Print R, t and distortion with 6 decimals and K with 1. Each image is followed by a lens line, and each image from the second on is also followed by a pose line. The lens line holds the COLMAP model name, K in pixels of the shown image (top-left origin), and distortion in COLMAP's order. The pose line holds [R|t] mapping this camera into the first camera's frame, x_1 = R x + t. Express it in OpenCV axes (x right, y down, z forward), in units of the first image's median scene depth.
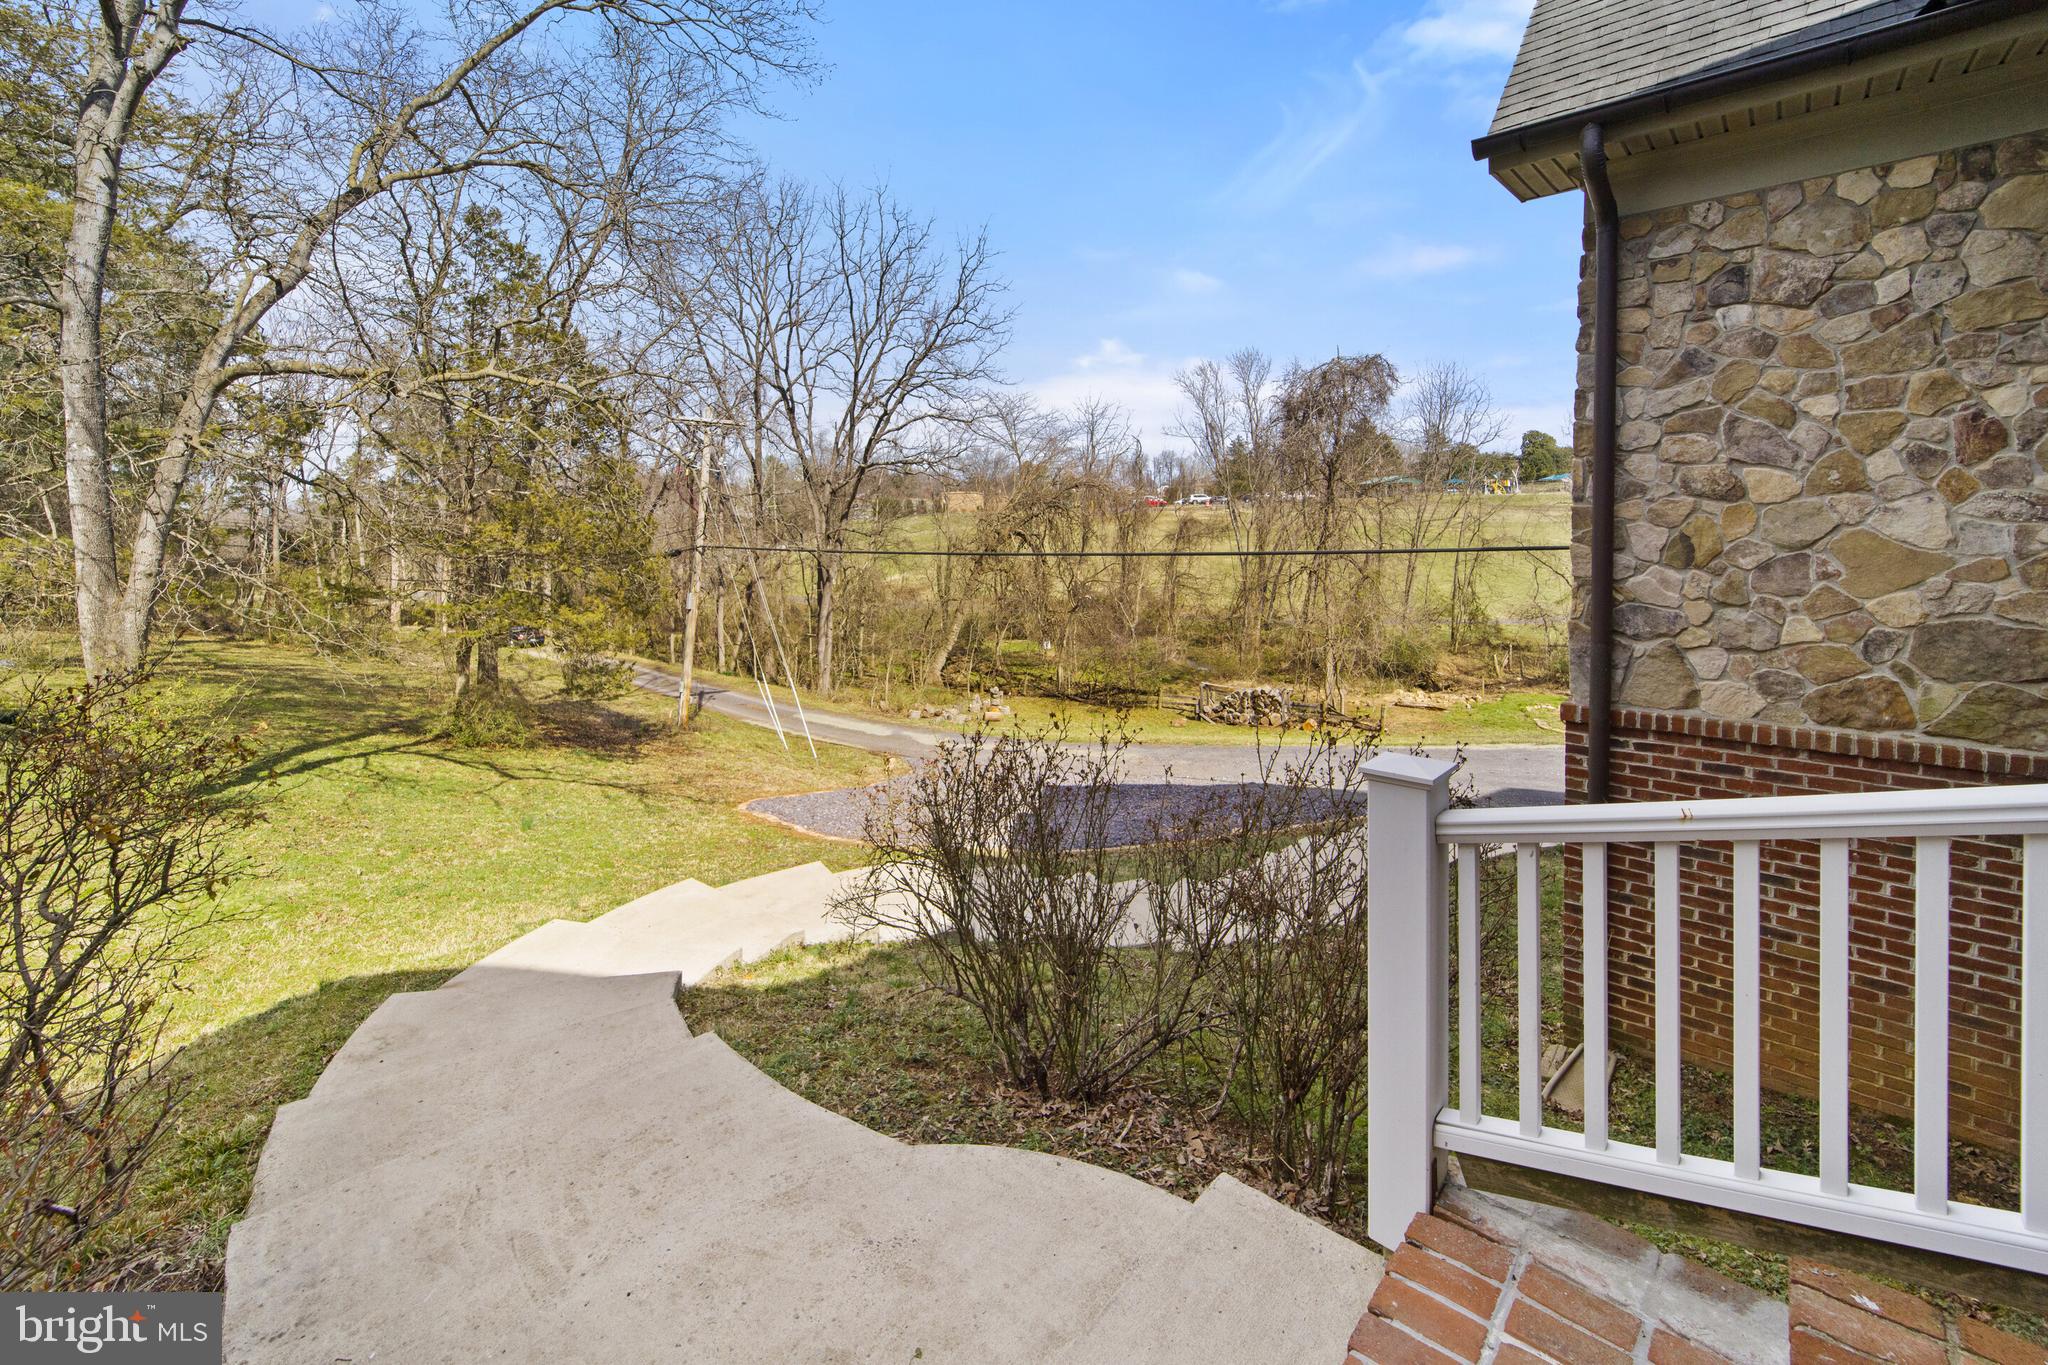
lens RADIAL K [[867.9, 0, 1039.0], [0, 867.9, 622.2], [0, 0, 1]] dist [0.001975, -0.000809]
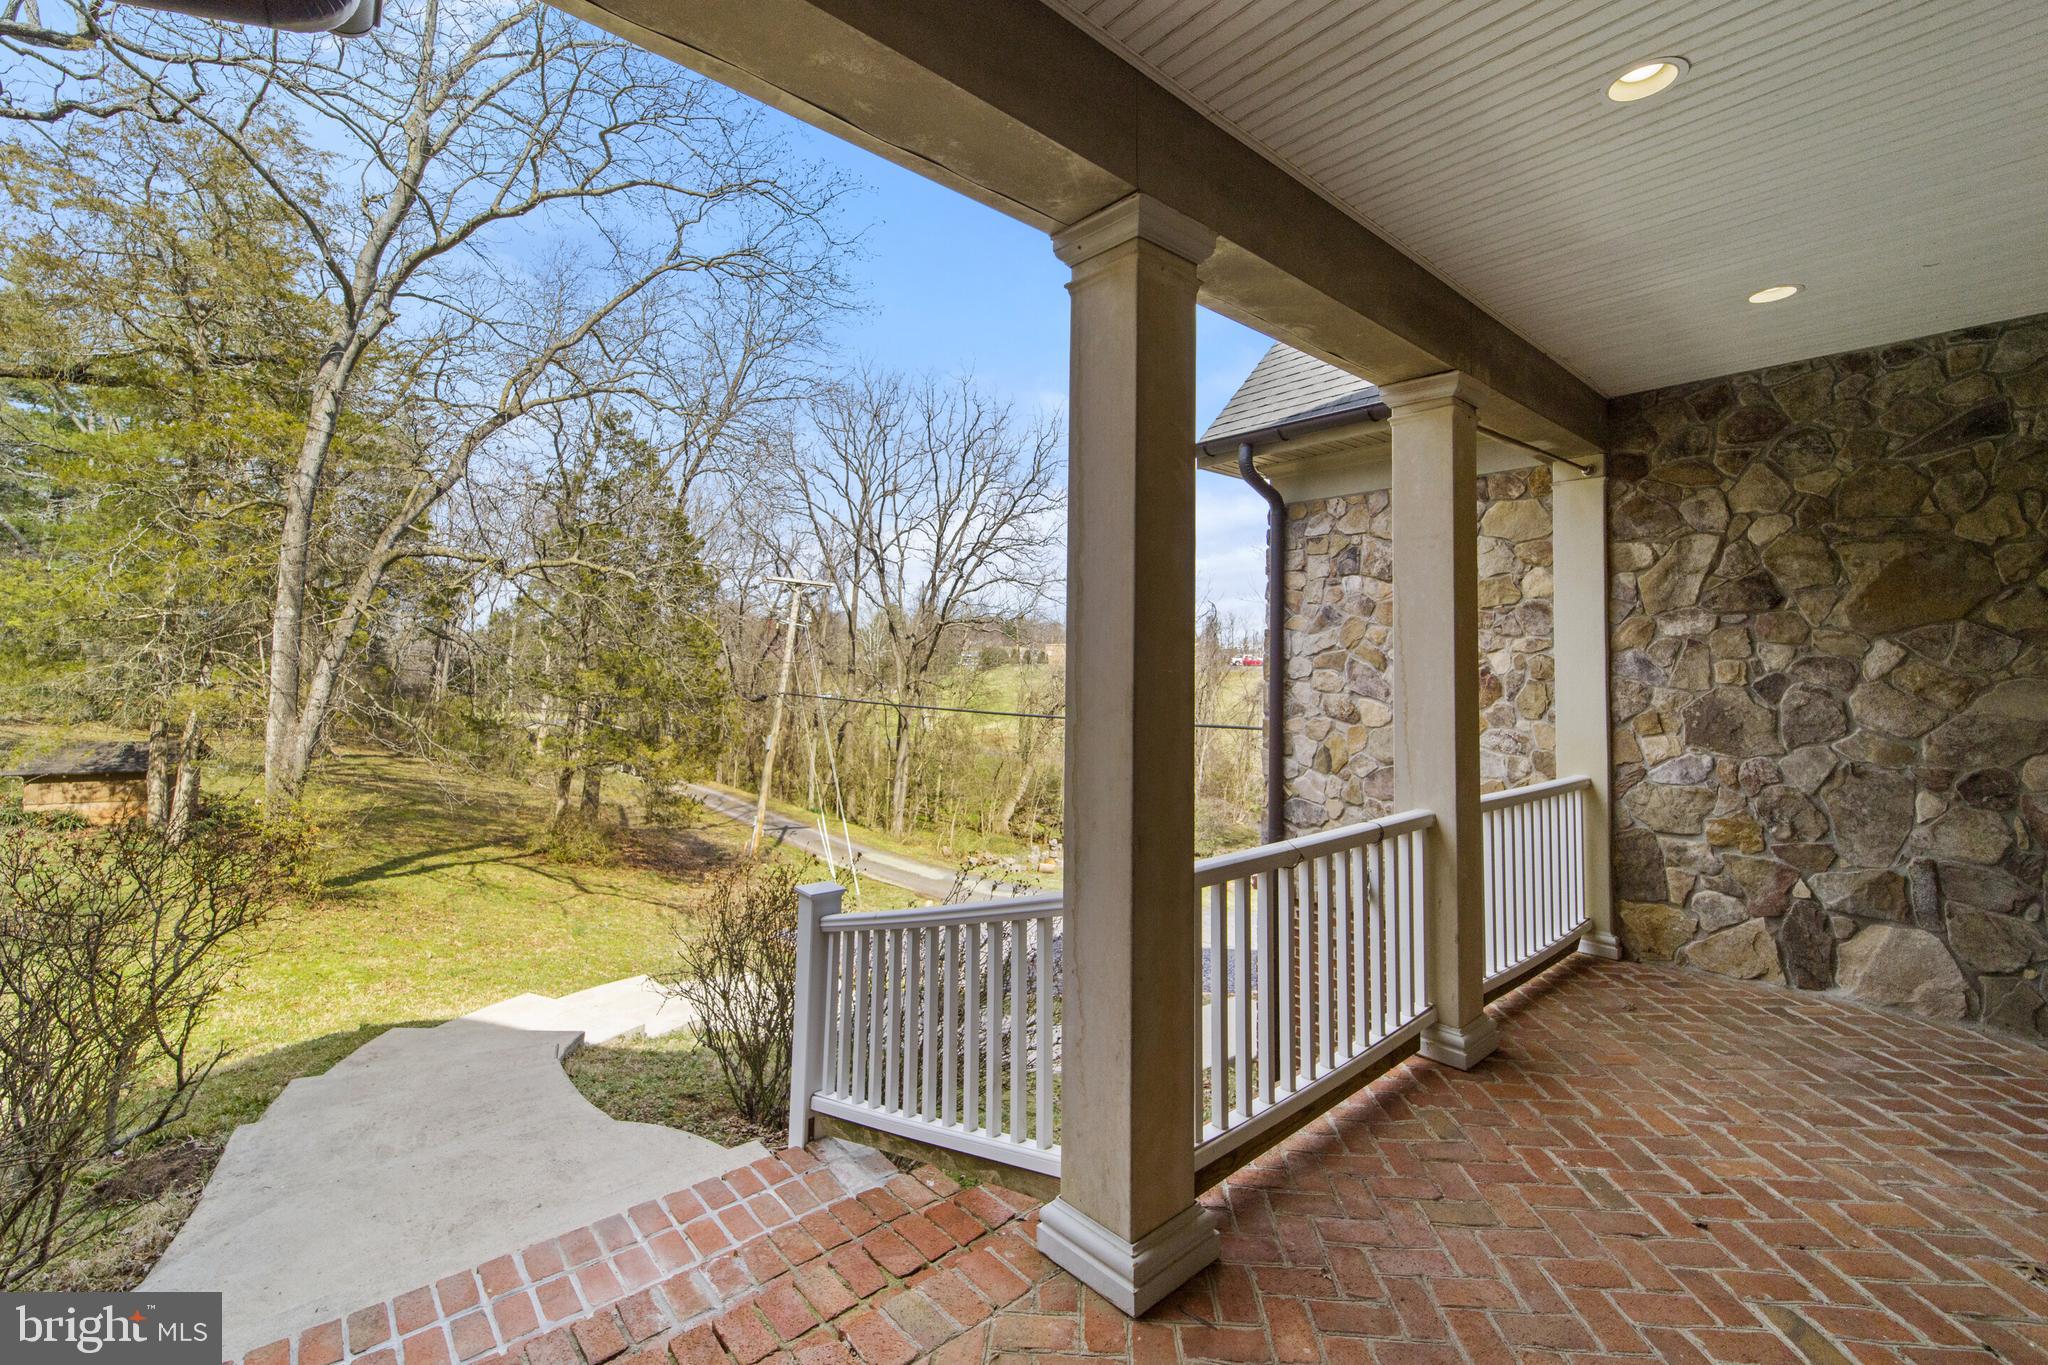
lens RADIAL K [[867.9, 0, 1023.2], [0, 867.9, 678.8], [0, 0, 1]] dist [0.001975, -0.000809]
pose [[0.989540, 0.038005, -0.139161, 0.174872], [-0.052885, 0.993082, -0.104836, -0.015723], [0.134215, 0.111099, 0.984705, -0.122951]]
